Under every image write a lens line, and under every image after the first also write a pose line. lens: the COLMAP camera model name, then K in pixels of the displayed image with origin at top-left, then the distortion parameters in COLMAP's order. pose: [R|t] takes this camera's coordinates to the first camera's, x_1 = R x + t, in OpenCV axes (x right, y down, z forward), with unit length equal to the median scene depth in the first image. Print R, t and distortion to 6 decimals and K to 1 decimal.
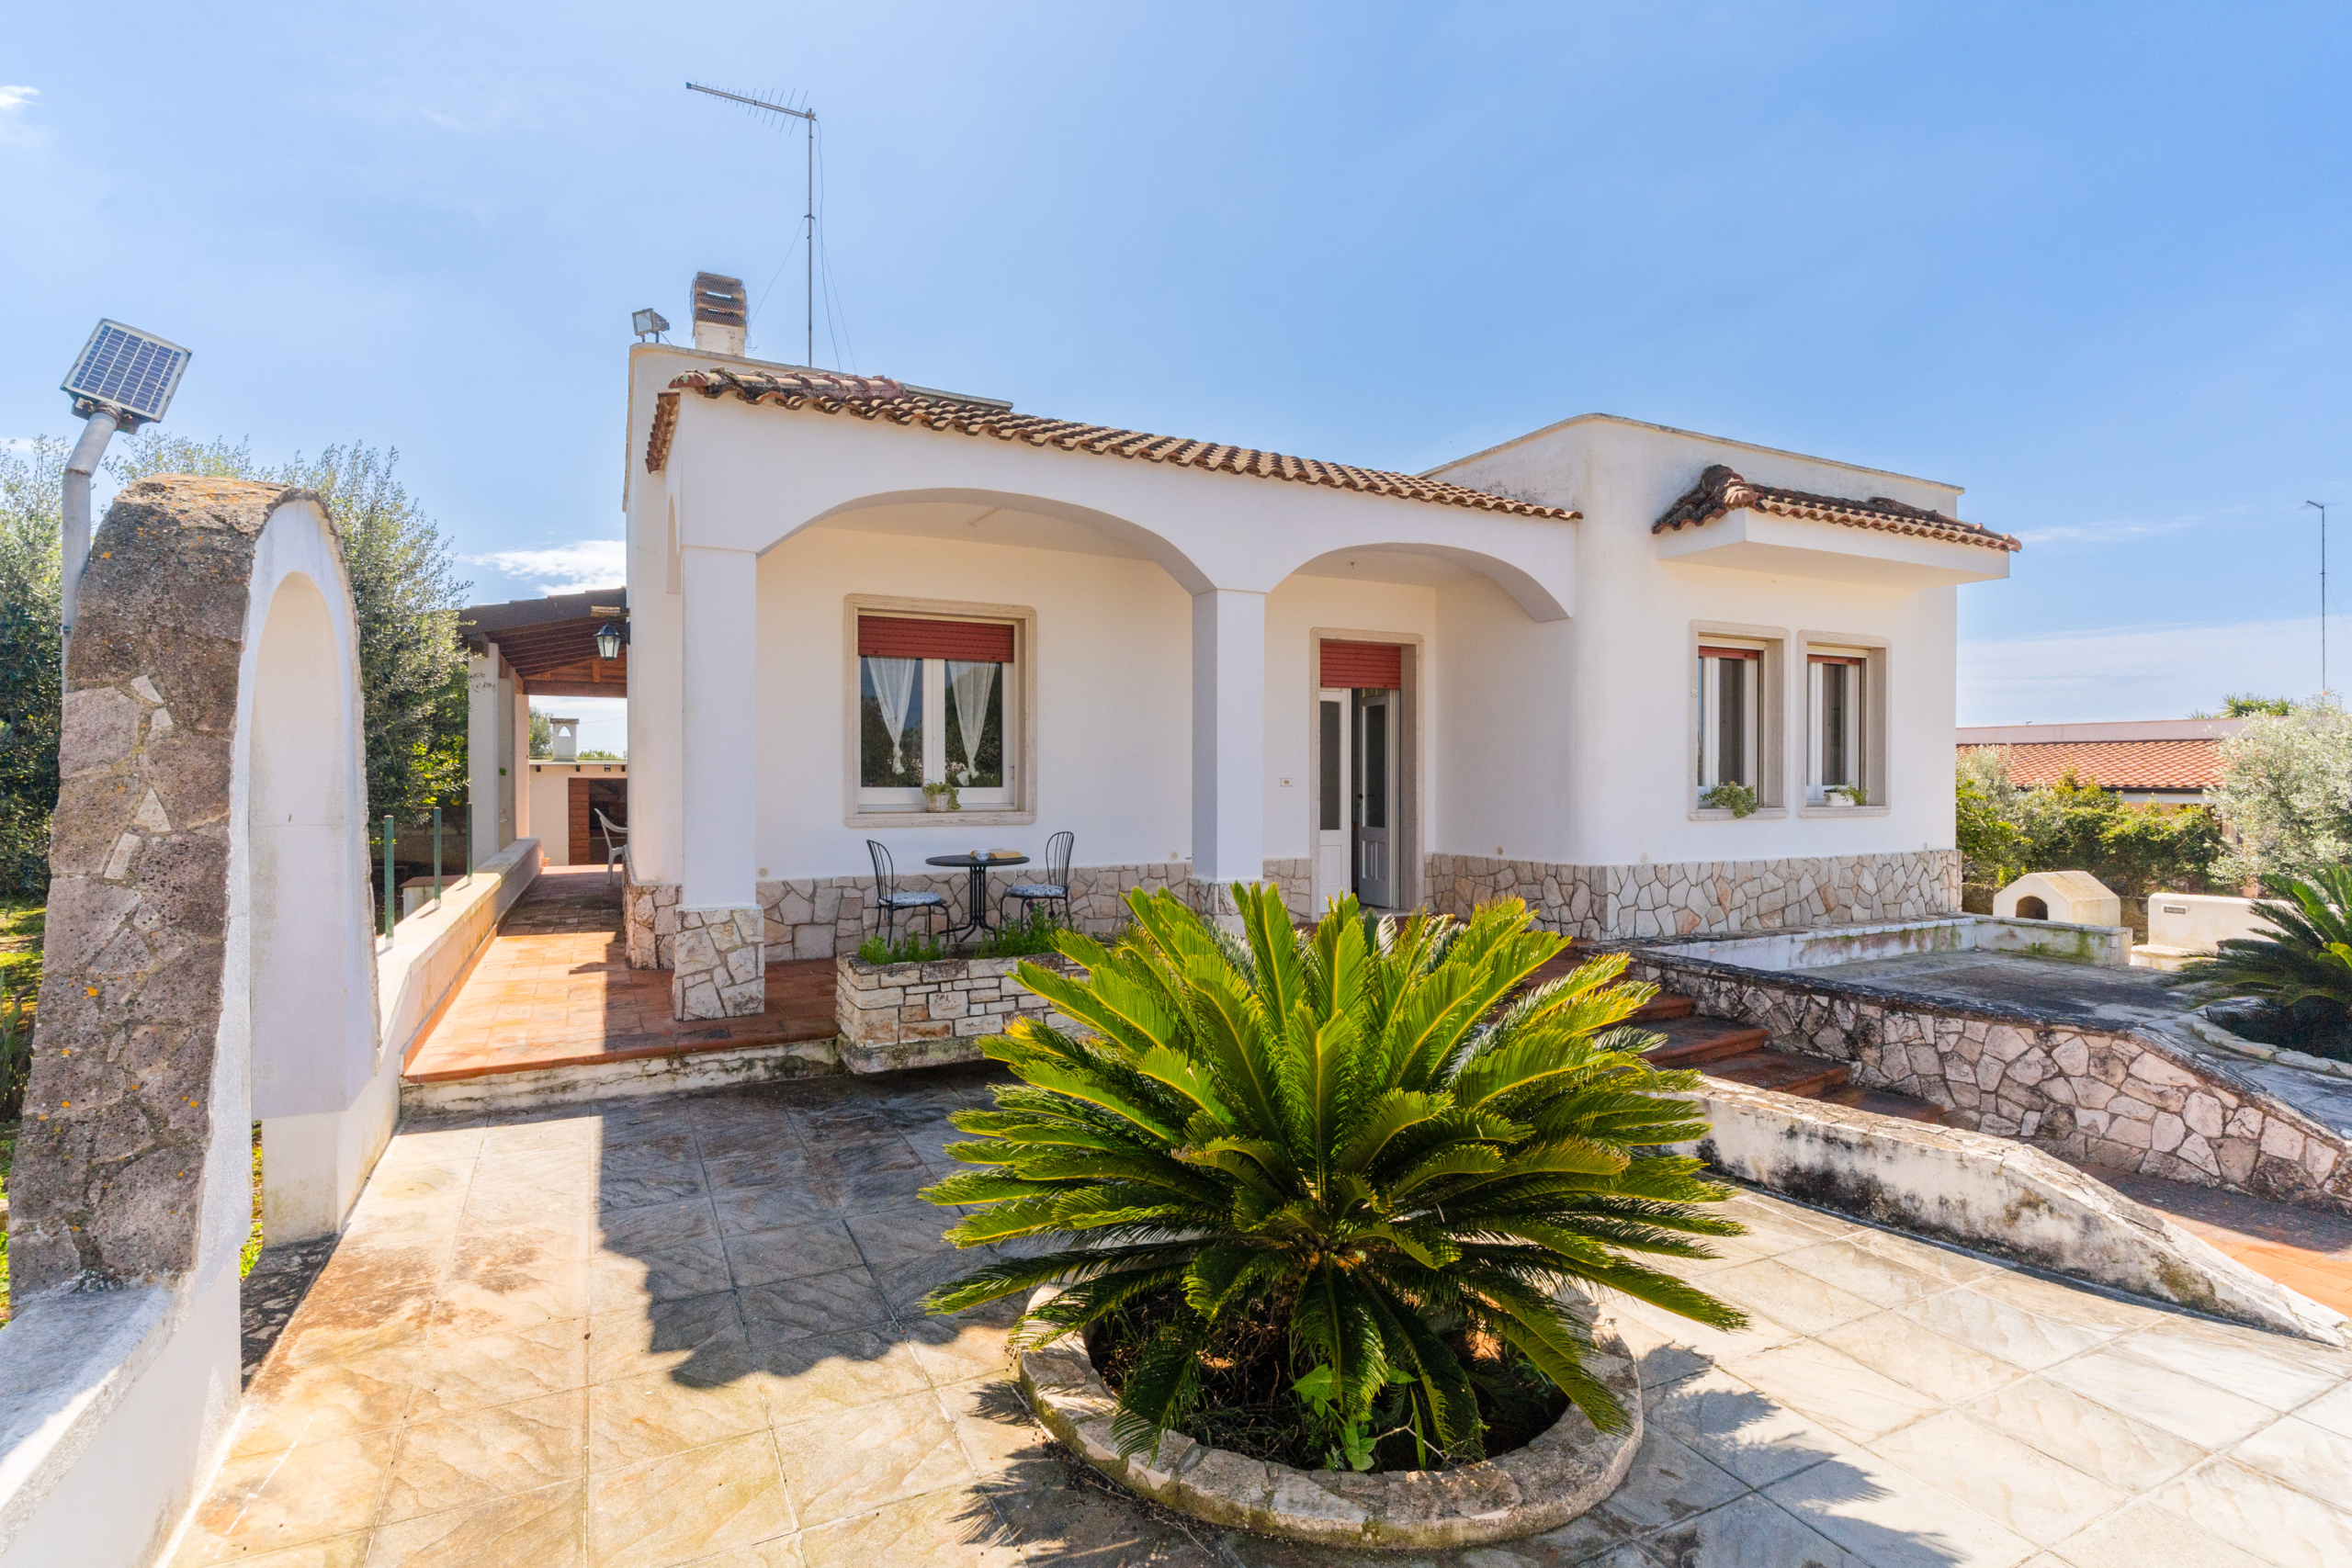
lens RADIAL K [[1137.7, 0, 1172.3], [0, 1137.7, 775.6], [0, 0, 1]] dist [0.002676, -0.001734]
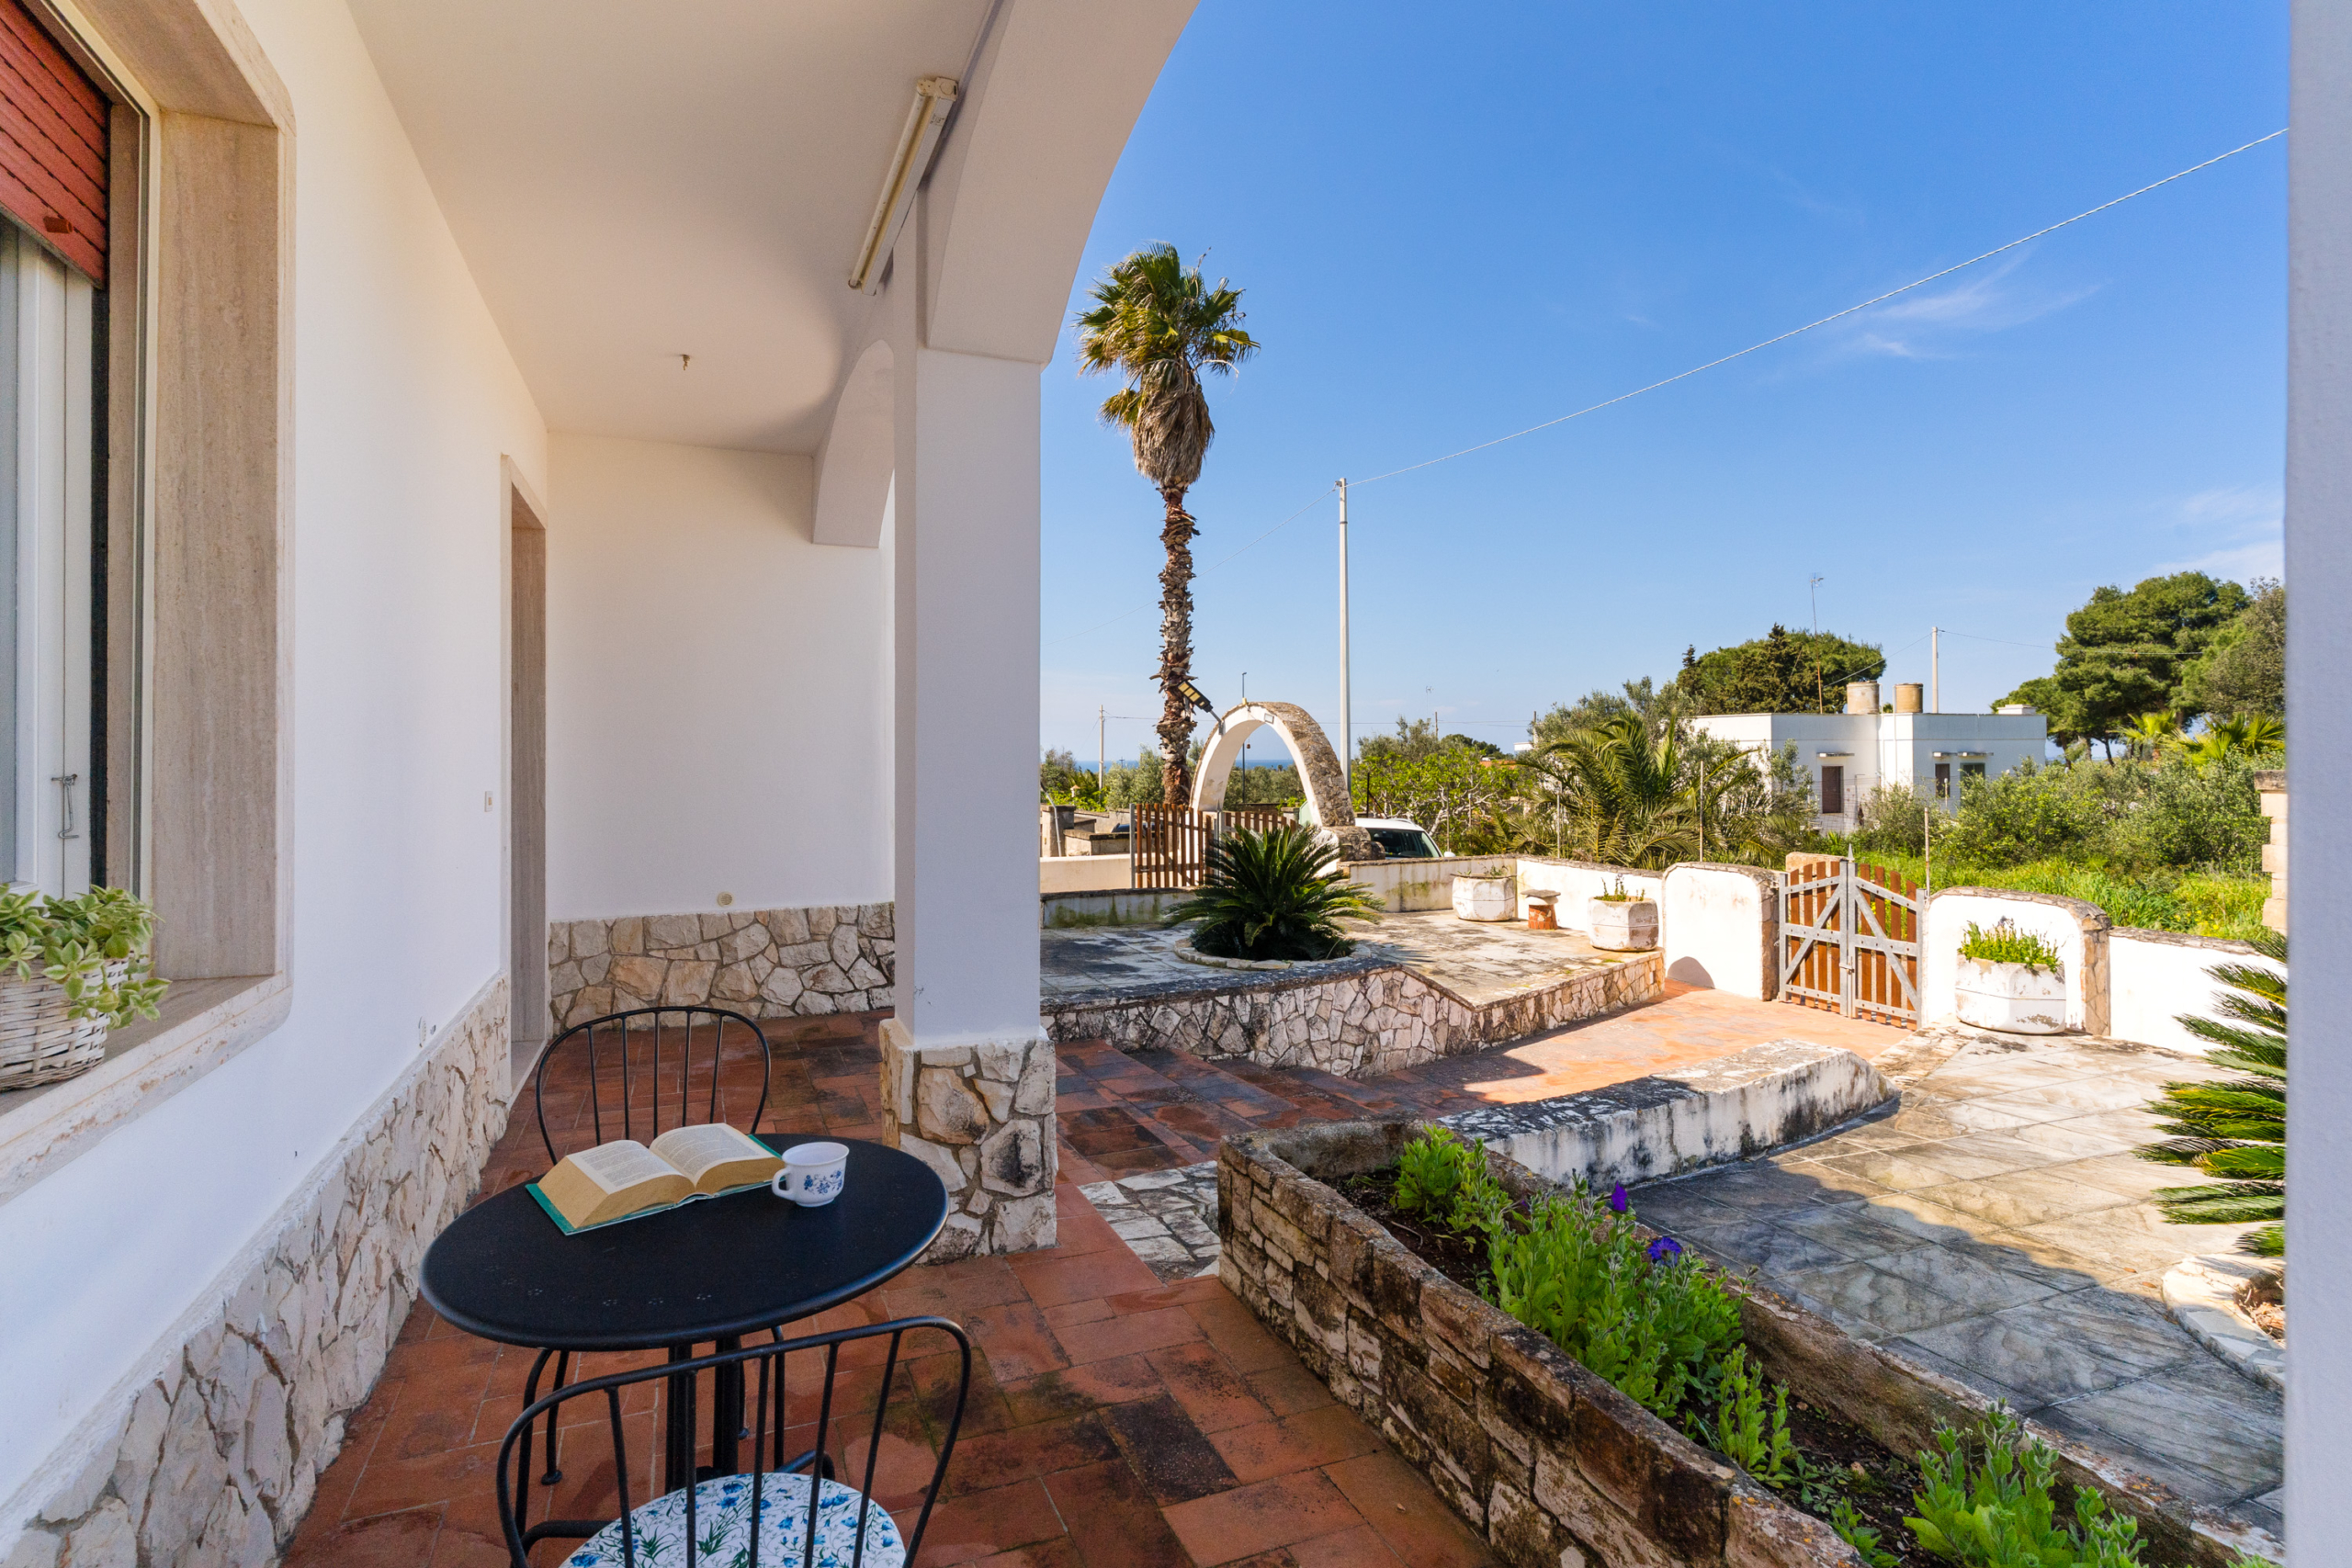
lens RADIAL K [[1137.7, 0, 1153.7], [0, 1137.7, 768.7], [0, 0, 1]] dist [0.002676, -0.001734]
pose [[0.086895, -0.010442, 0.996163, -0.404155], [0.006820, 0.999928, 0.009887, -0.010610], [-0.996194, 0.005934, 0.086960, 0.979858]]
